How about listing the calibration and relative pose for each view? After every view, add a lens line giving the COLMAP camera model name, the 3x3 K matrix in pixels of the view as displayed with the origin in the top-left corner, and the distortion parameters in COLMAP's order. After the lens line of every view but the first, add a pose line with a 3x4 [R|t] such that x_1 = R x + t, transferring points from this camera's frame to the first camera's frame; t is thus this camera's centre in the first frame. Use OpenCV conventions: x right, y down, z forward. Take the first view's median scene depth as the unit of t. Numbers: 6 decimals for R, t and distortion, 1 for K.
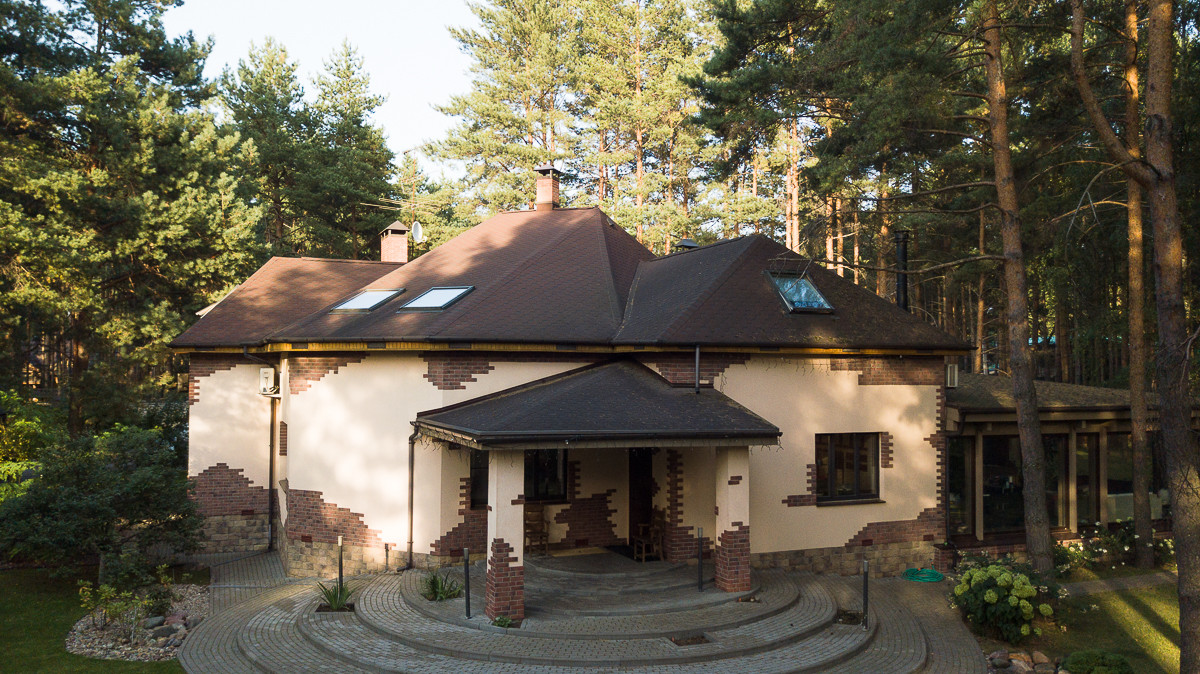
lens RADIAL K [[963.4, 0, 600.9], [0, 963.4, 354.5], [0, 0, 1]] dist [0.106350, 0.004014]
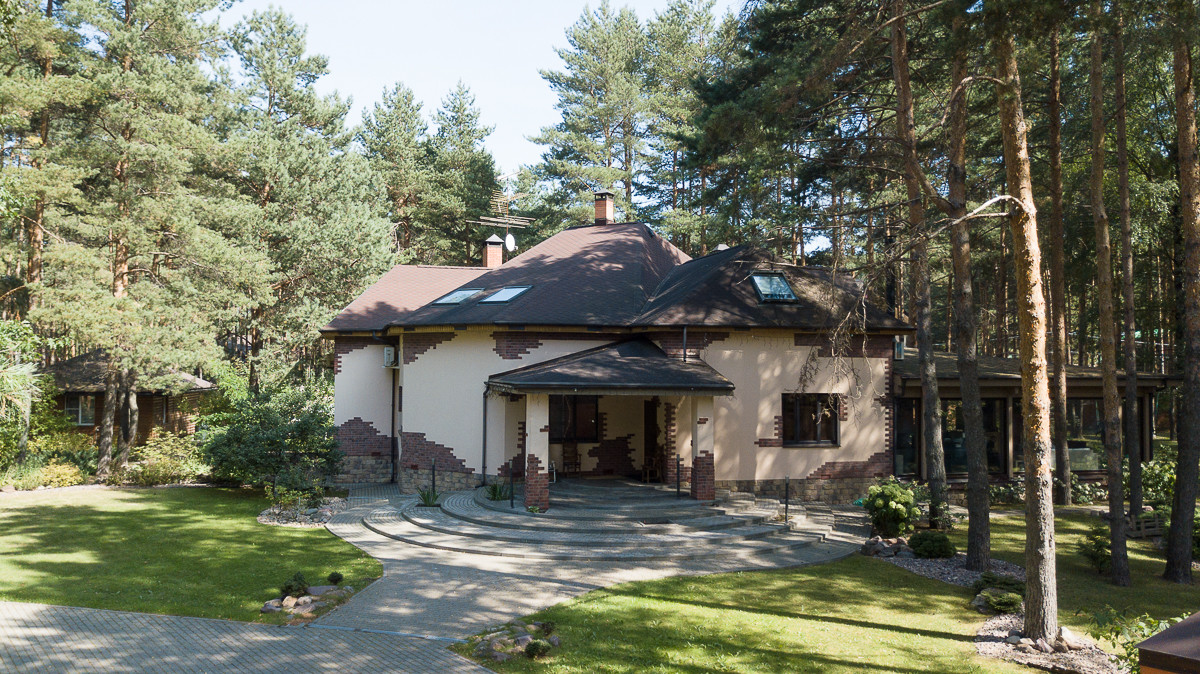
lens RADIAL K [[930.2, 0, 600.0], [0, 930.2, 337.0], [0, 0, 1]] dist [0.258738, -0.000054]
pose [[0.991799, -0.005129, -0.127703, 0.136194], [0.003363, 0.999896, -0.014047, 0.021582], [0.127761, 0.013502, 0.991713, -0.311552]]
